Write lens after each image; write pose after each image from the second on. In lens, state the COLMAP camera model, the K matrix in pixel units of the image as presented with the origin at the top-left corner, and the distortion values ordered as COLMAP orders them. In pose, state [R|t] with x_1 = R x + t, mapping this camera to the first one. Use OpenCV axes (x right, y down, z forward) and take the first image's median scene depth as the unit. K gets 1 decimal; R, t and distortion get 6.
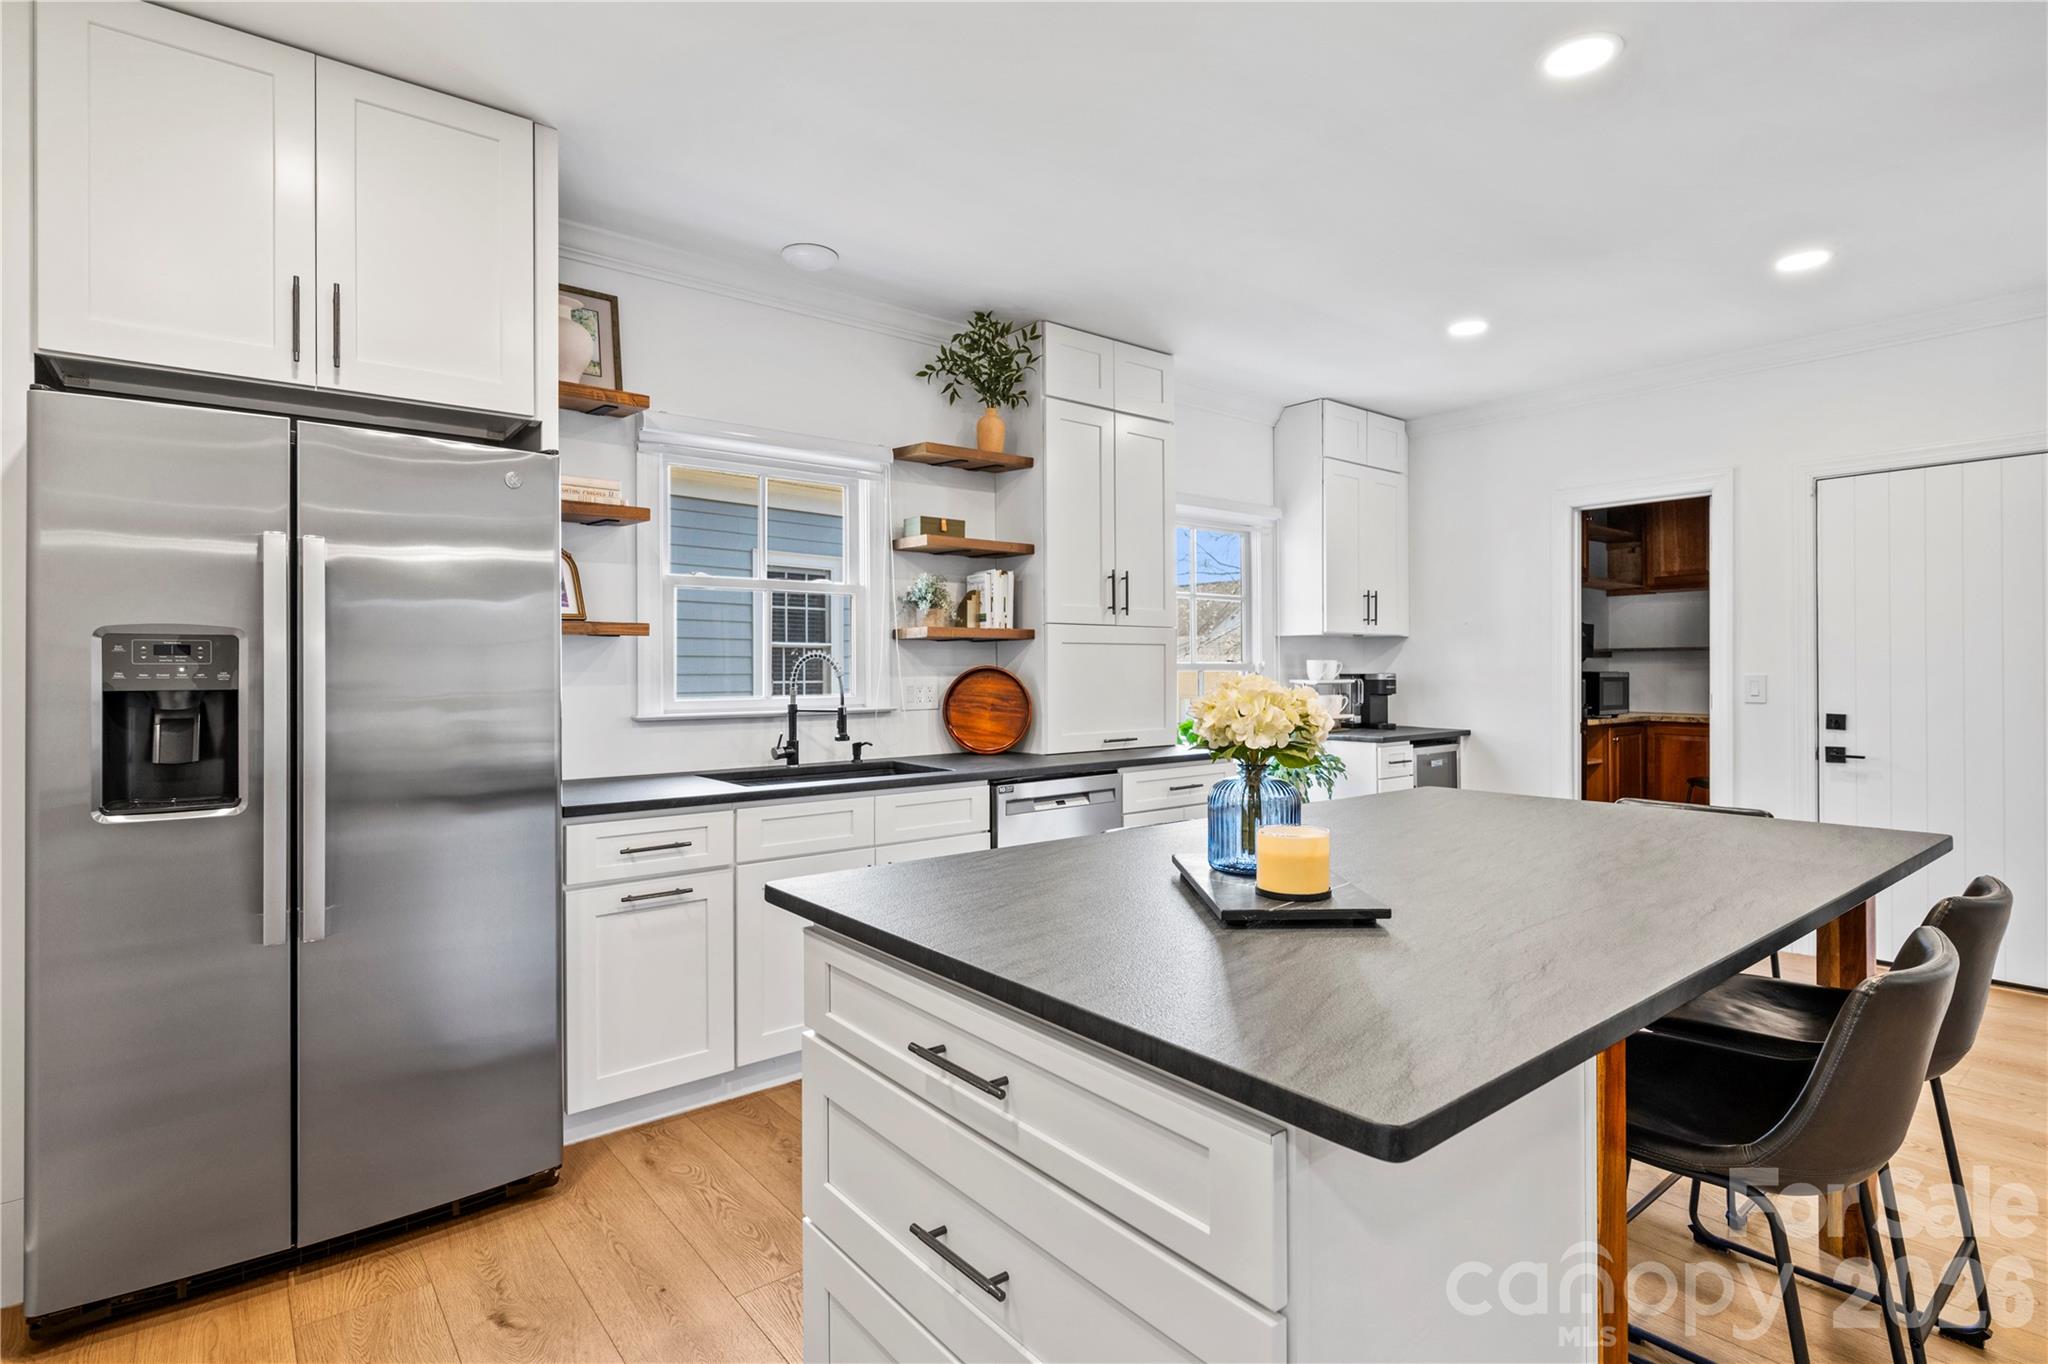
lens RADIAL K [[1012.5, 0, 1029.8], [0, 1012.5, 665.8], [0, 0, 1]] dist [-0.002818, 0.000053]
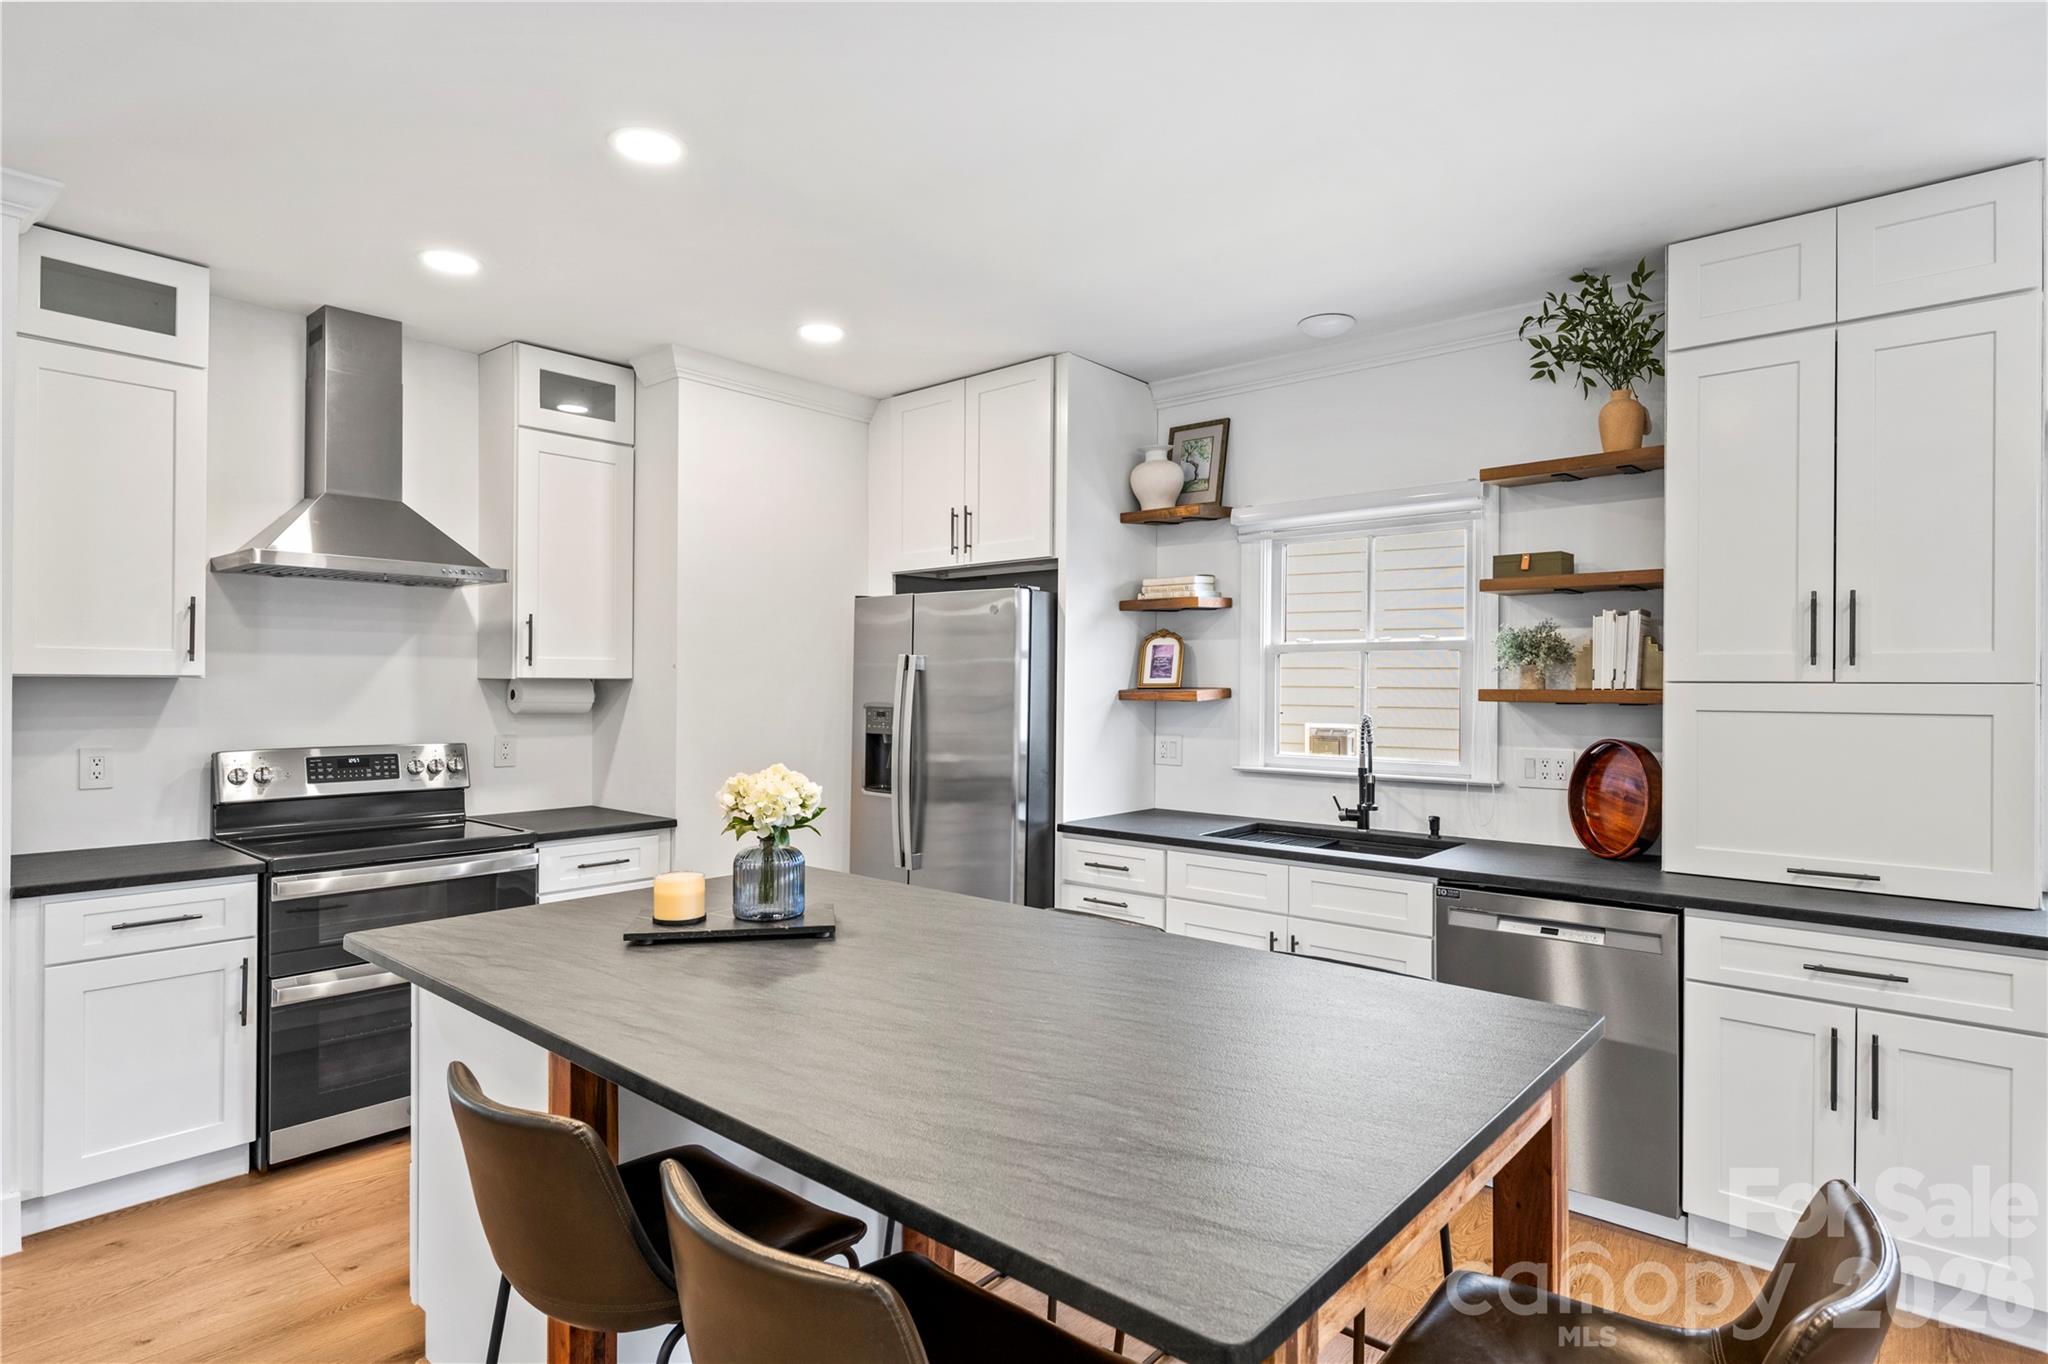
lens RADIAL K [[1074.2, 0, 1028.8], [0, 1074.2, 679.4], [0, 0, 1]] dist [0.003590, -0.000998]
pose [[0.172375, 0.001599, -0.985030, 0.684452], [-0.001455, 0.999998, 0.001369, -0.045280], [0.985030, 0.001197, 0.172377, 0.455885]]
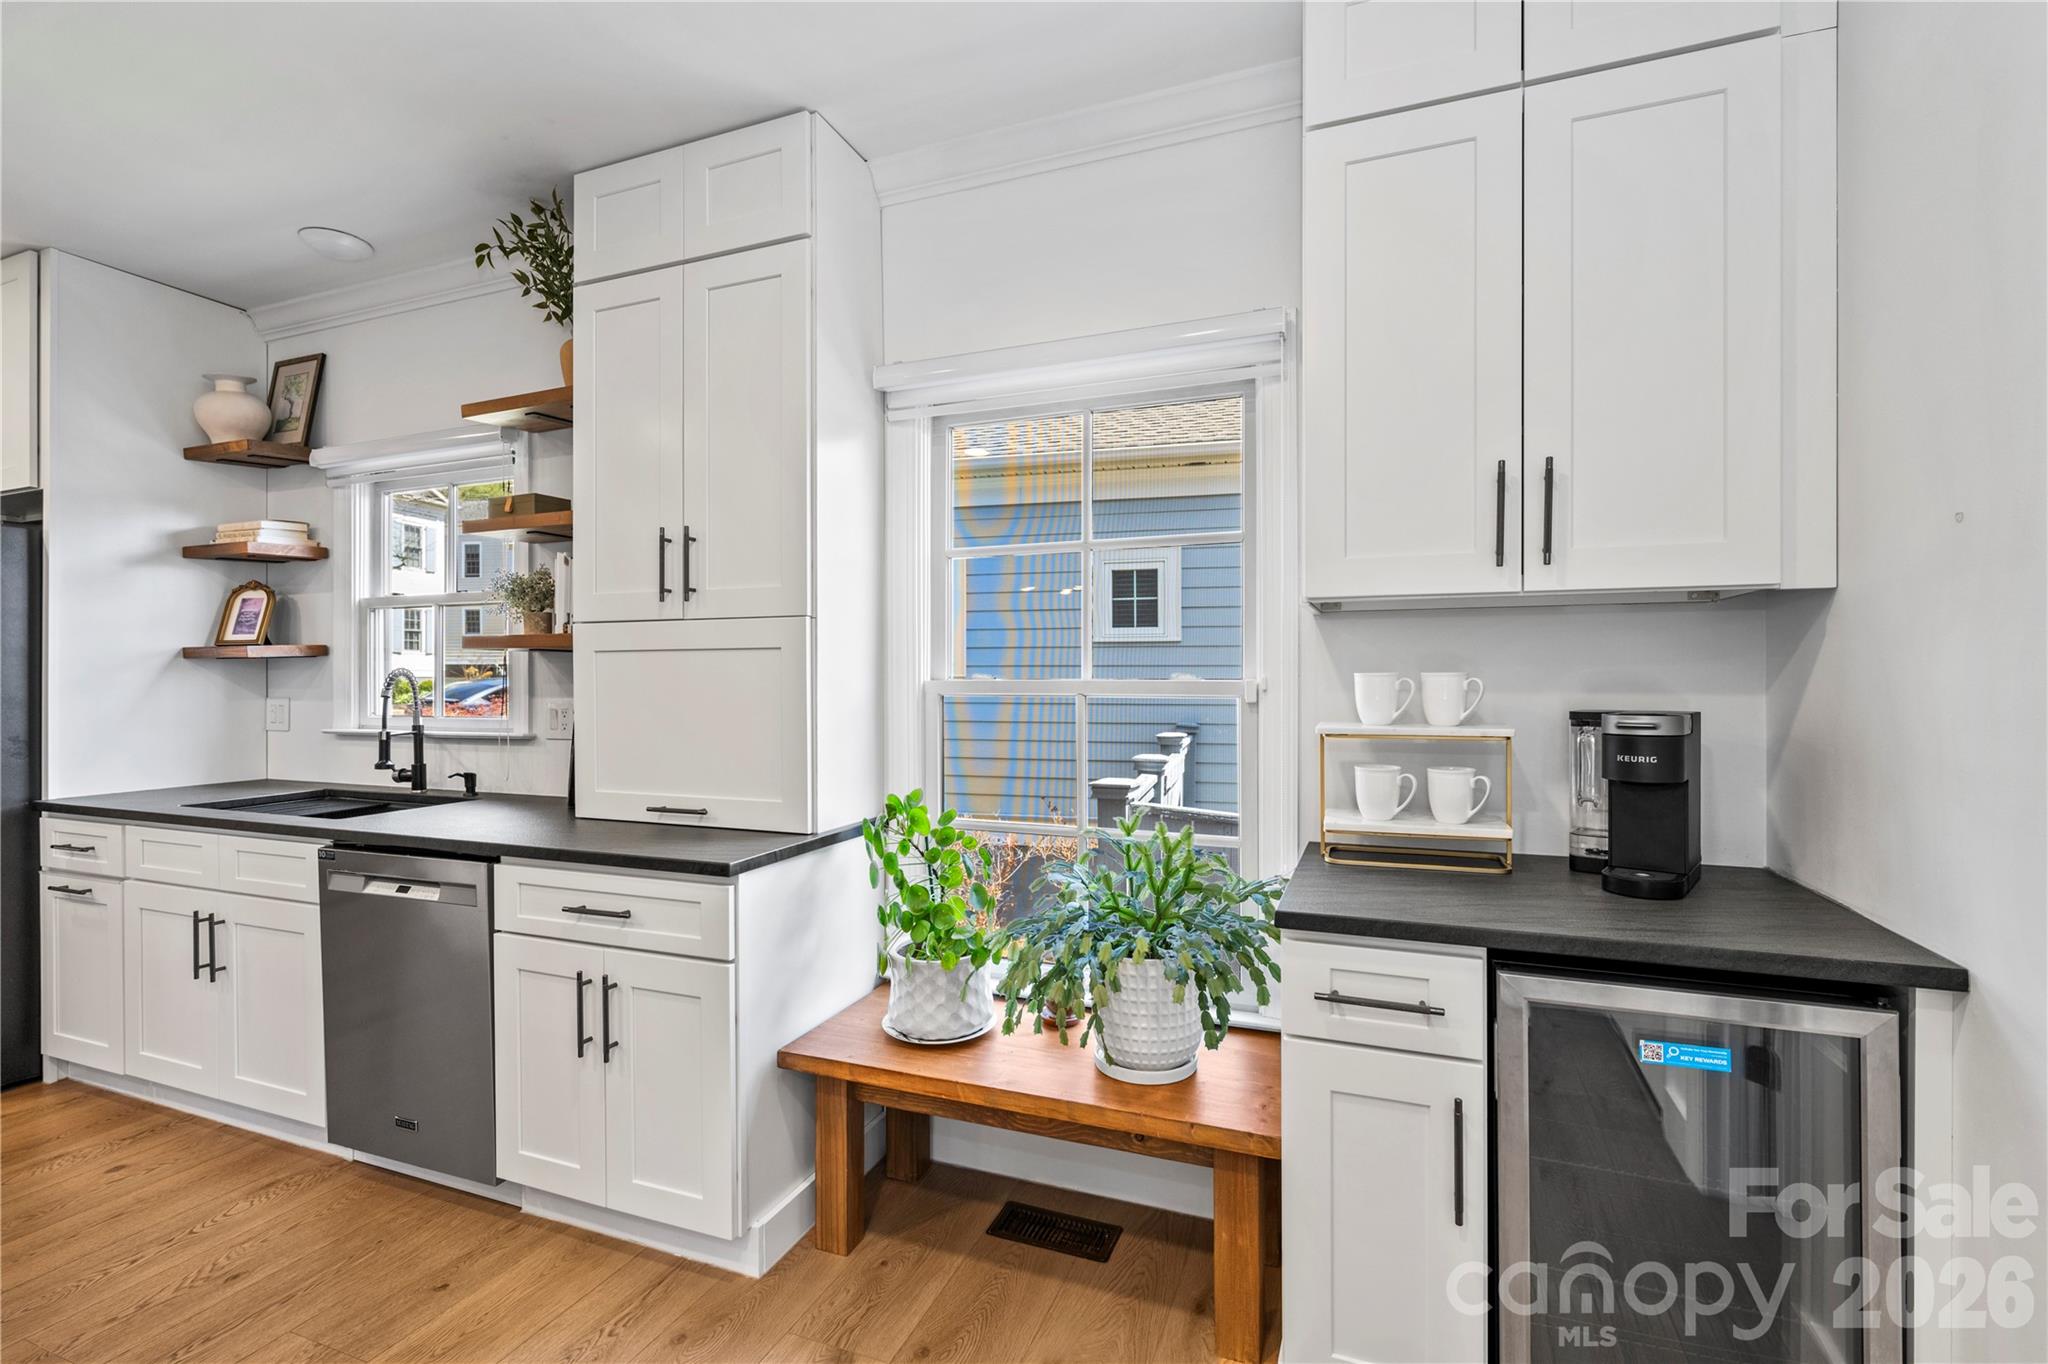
lens RADIAL K [[902.8, 0, 1026.7], [0, 902.8, 682.1], [0, 0, 1]] dist [-0.003720, -0.001571]
pose [[0.495257, 0.009788, -0.868692, 0.707972], [0.004033, 0.999900, 0.013566, -0.009908], [0.868737, -0.010222, 0.495168, 0.989504]]
